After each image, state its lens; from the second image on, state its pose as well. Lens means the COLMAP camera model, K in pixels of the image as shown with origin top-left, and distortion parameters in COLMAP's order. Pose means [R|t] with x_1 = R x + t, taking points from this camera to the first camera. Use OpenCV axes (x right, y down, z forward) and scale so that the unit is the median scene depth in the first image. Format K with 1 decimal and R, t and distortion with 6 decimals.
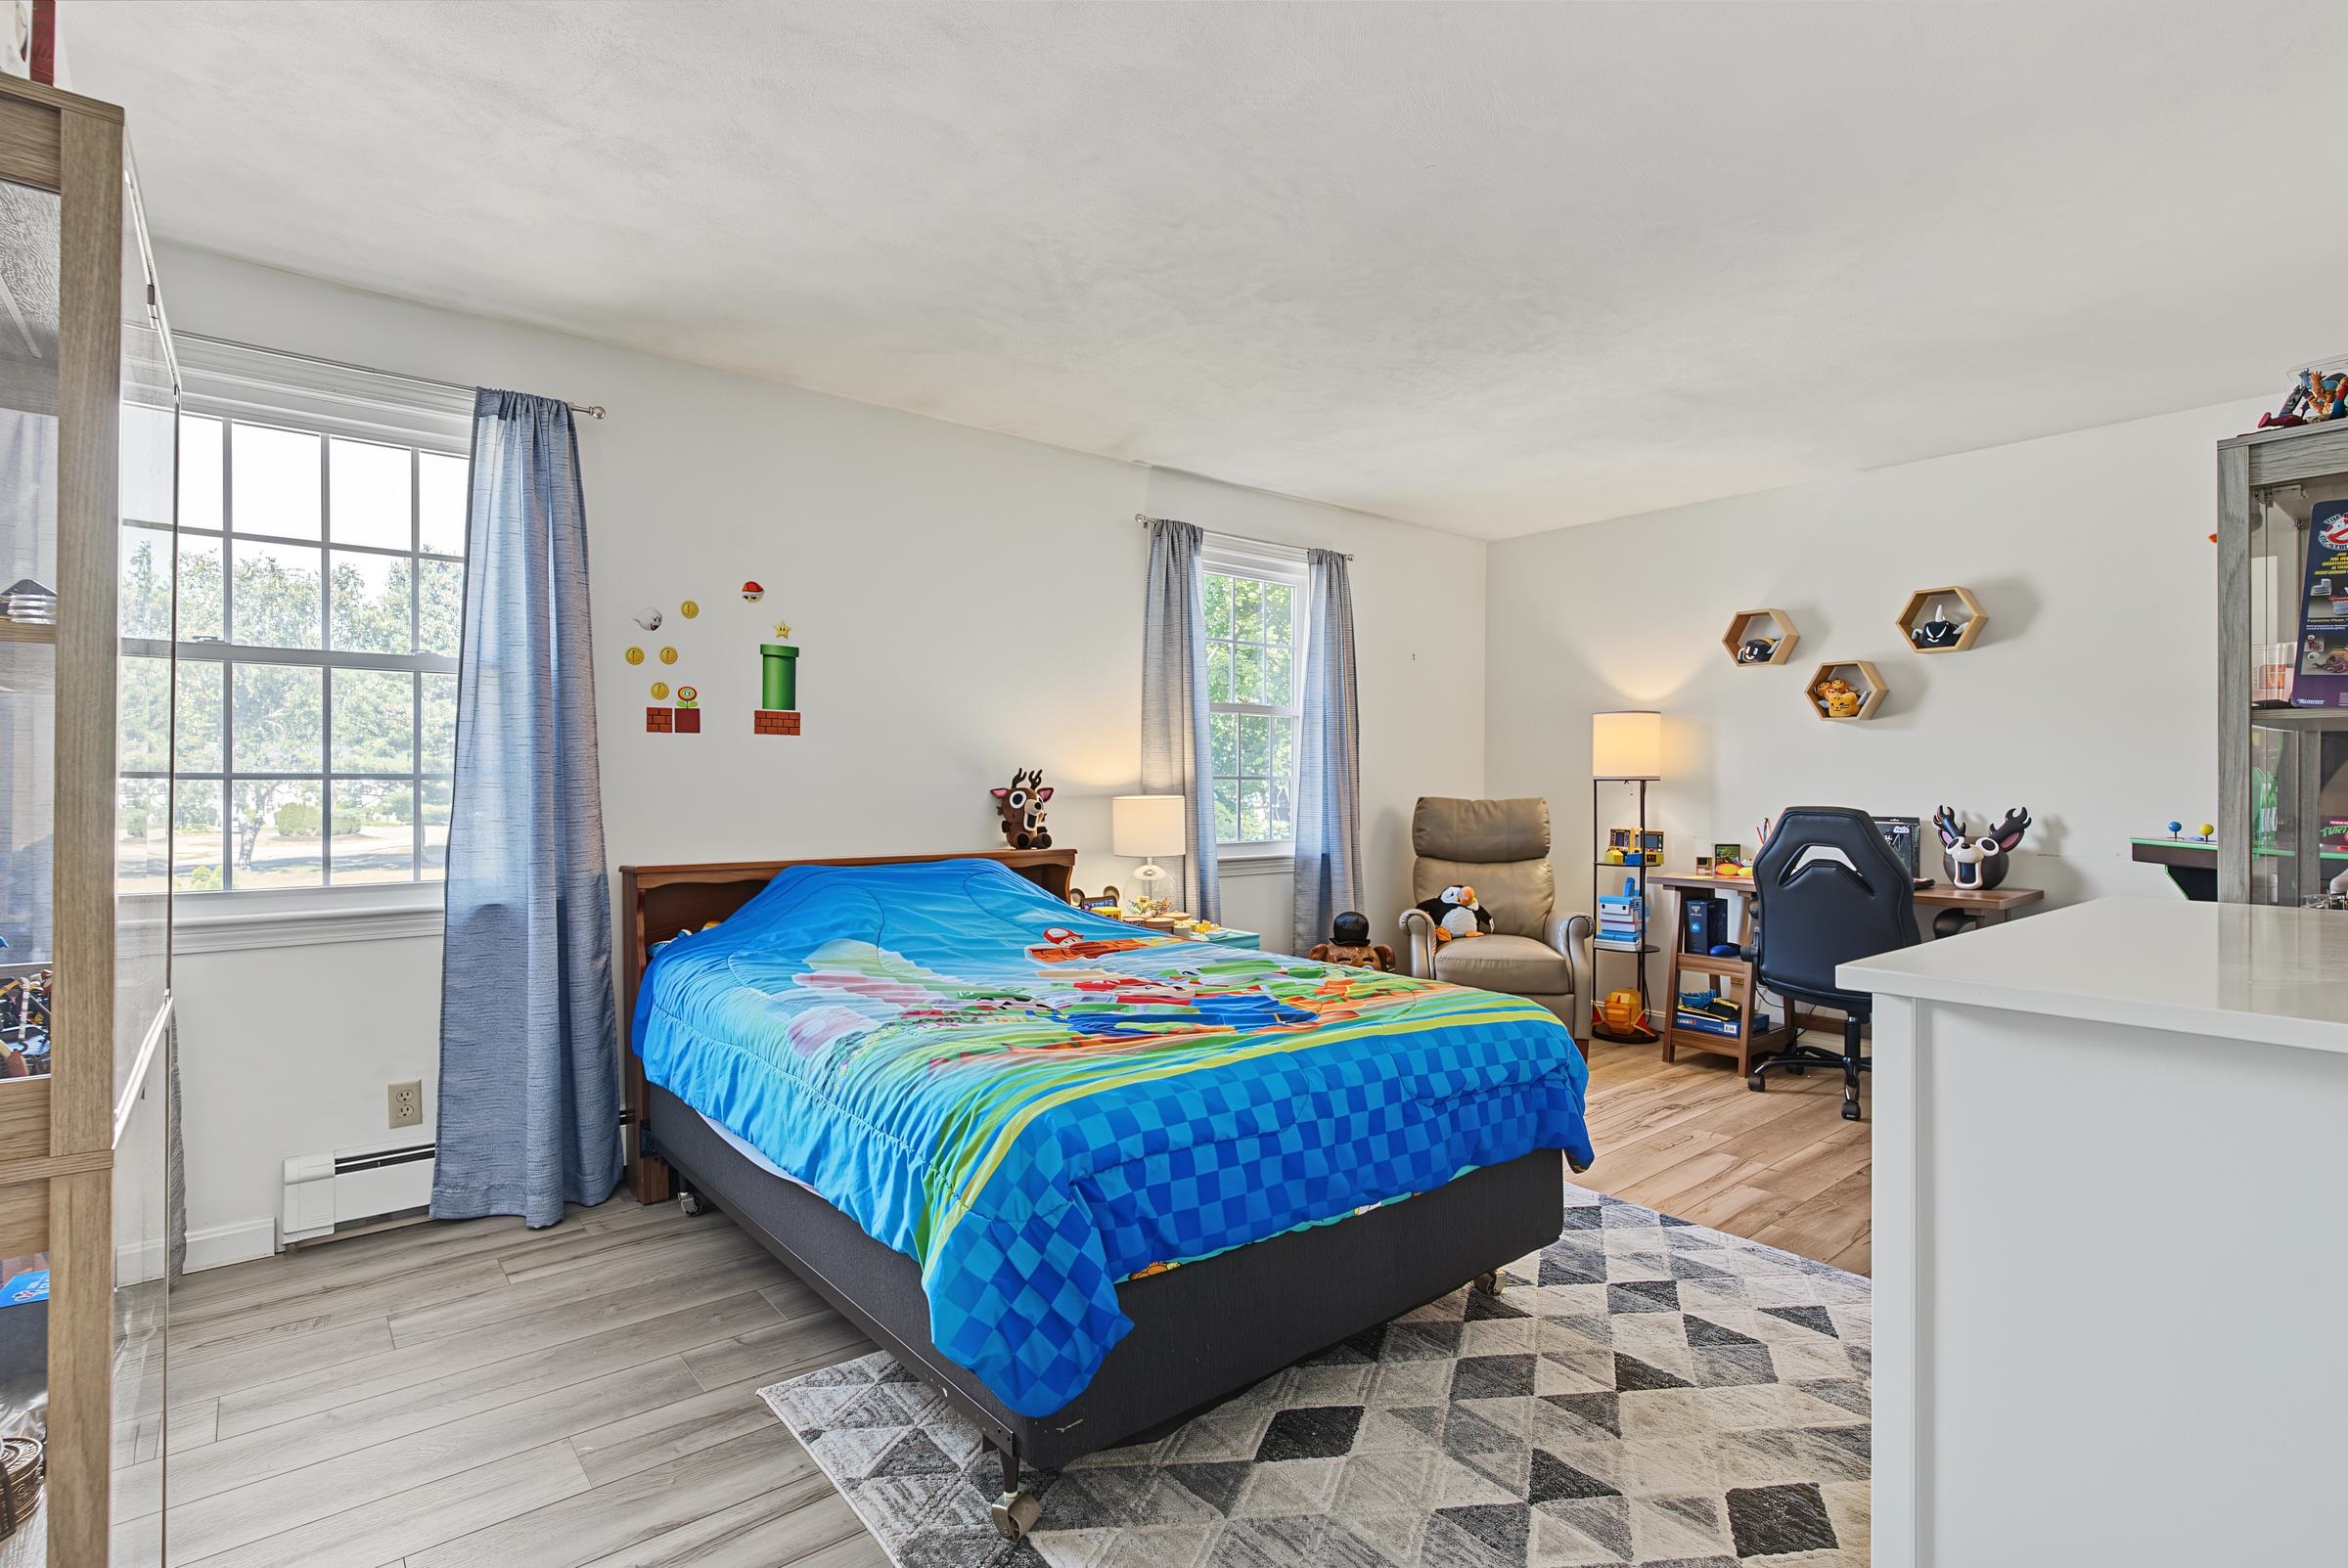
lens RADIAL K [[1137.9, 0, 1172.8], [0, 1137.9, 789.6], [0, 0, 1]] dist [-0.000763, 0.000568]
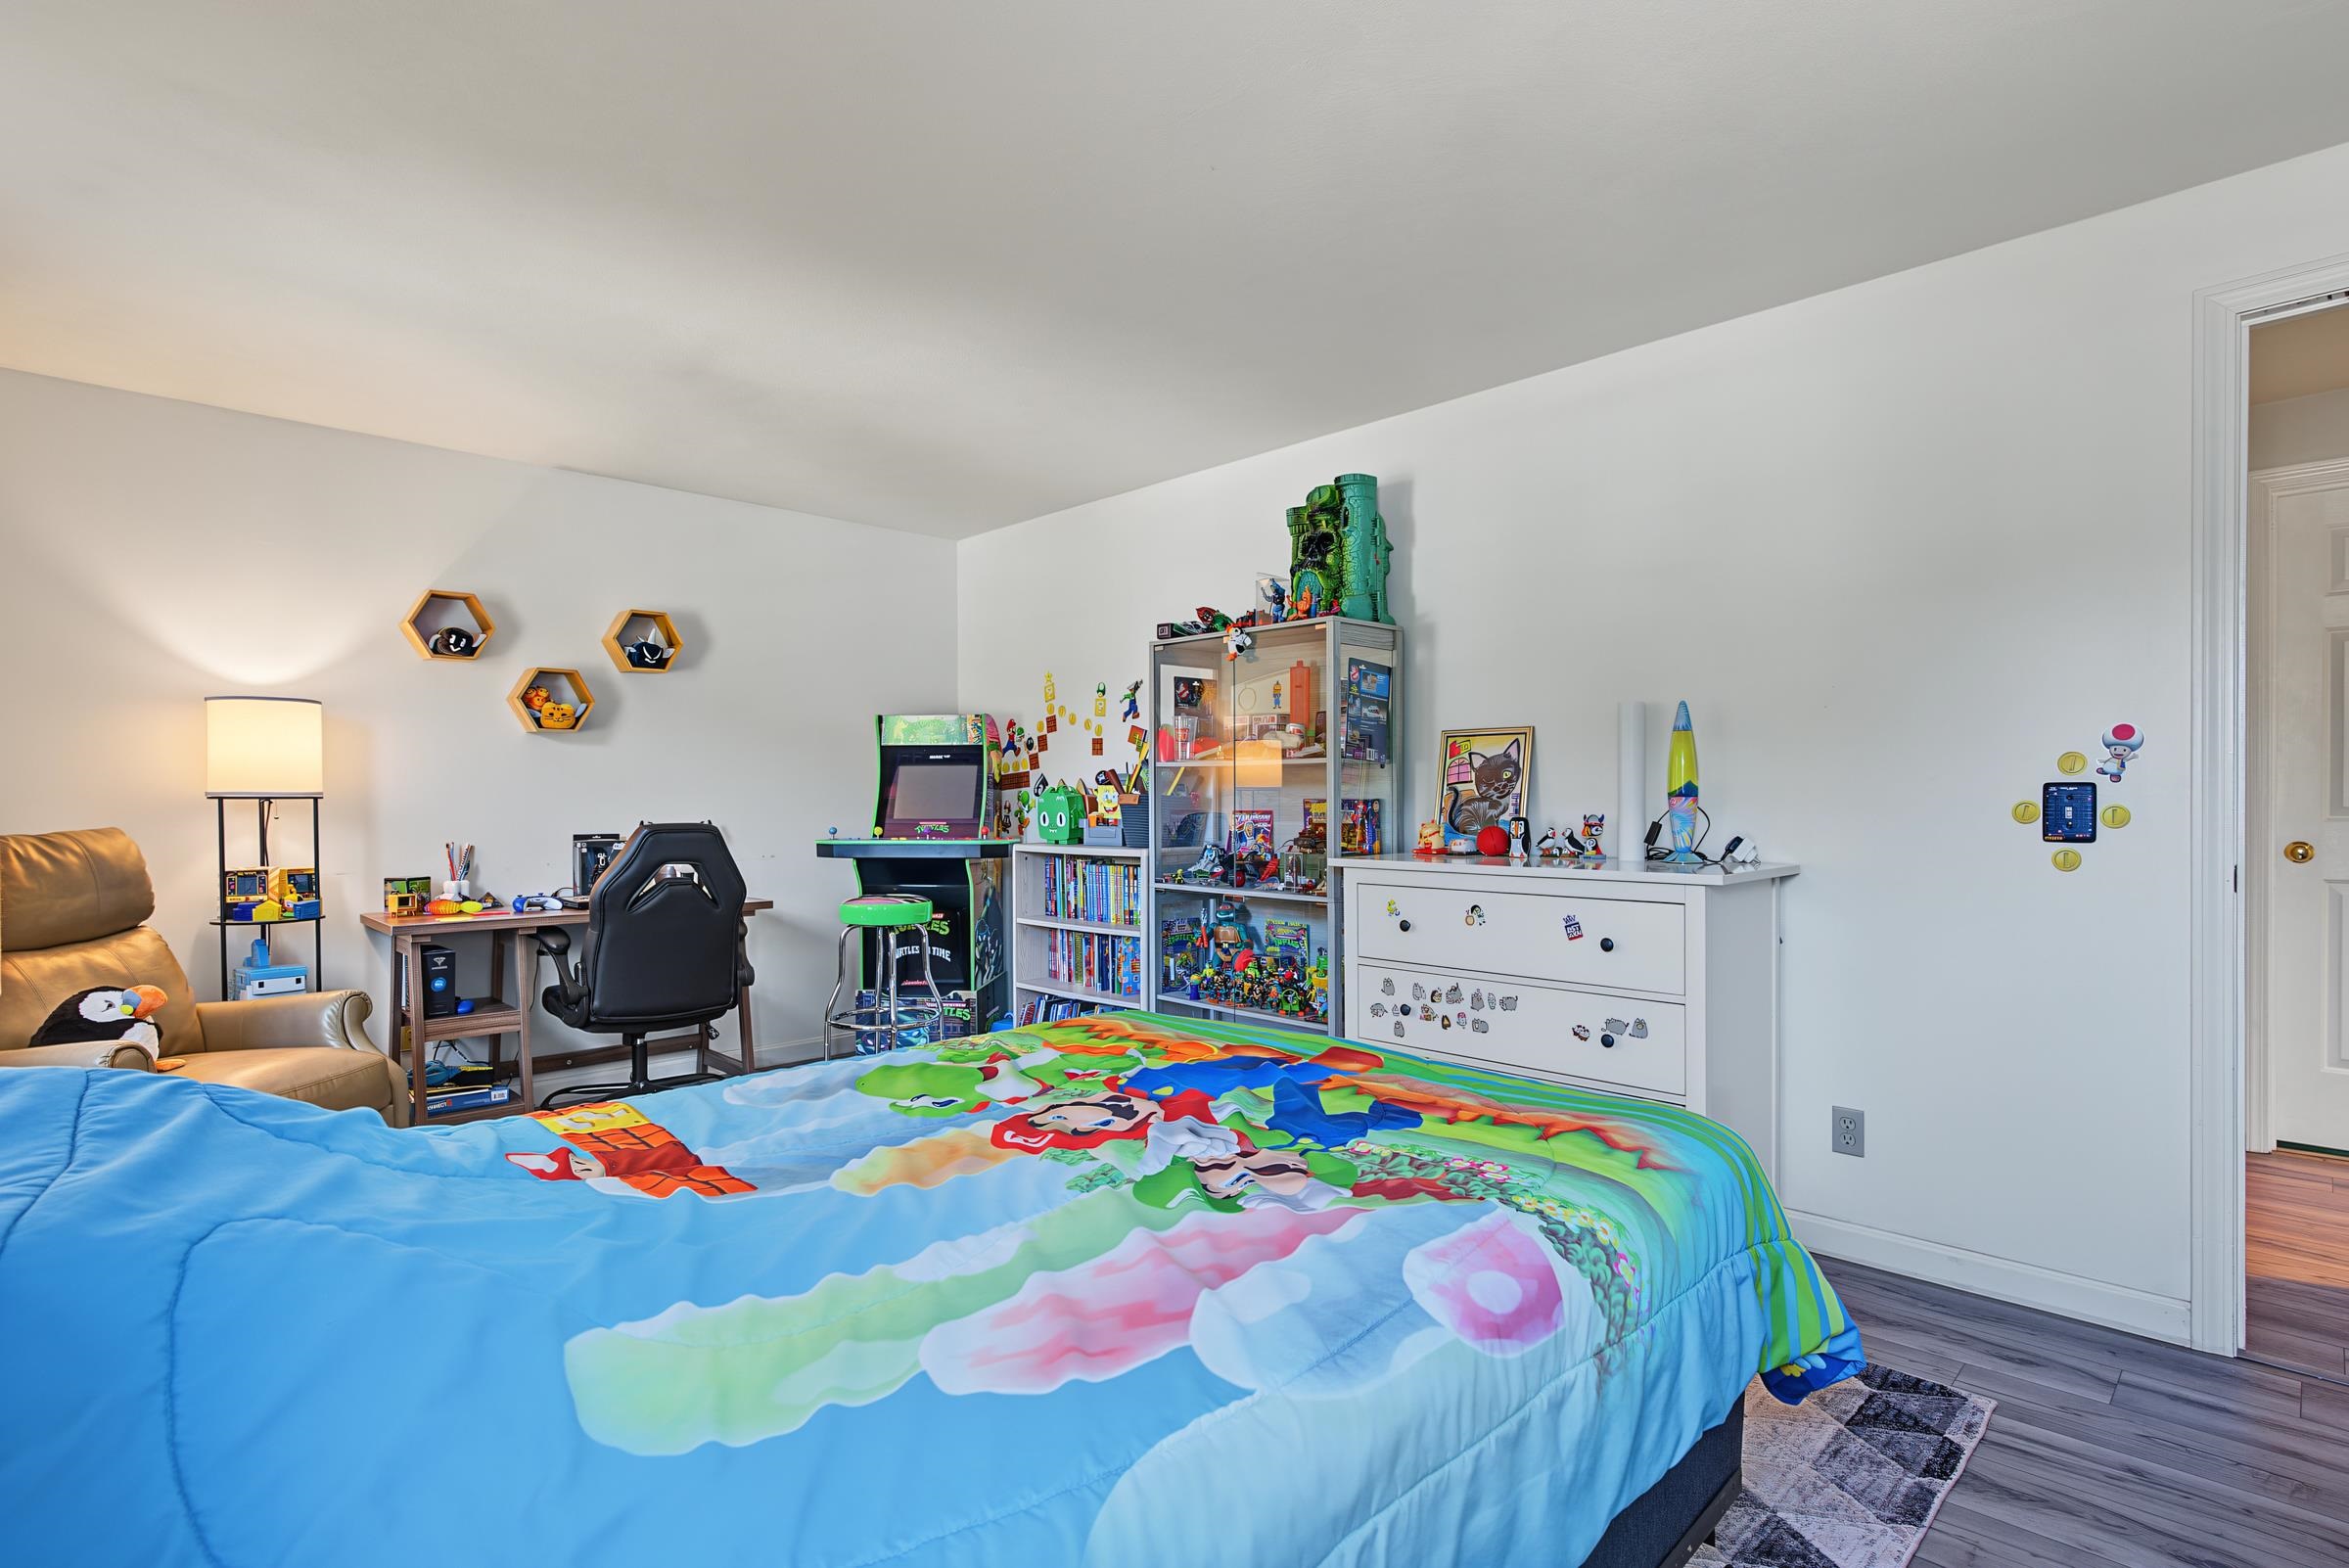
lens RADIAL K [[1138.5, 0, 1173.3], [0, 1138.5, 789.6], [0, 0, 1]] dist [-0.000763, 0.000568]
pose [[-0.111814, 0.000312, 0.993729, -0.391585], [0.011417, 0.999934, 0.000971, -0.008596], [-0.993664, 0.011454, -0.111811, 0.596946]]
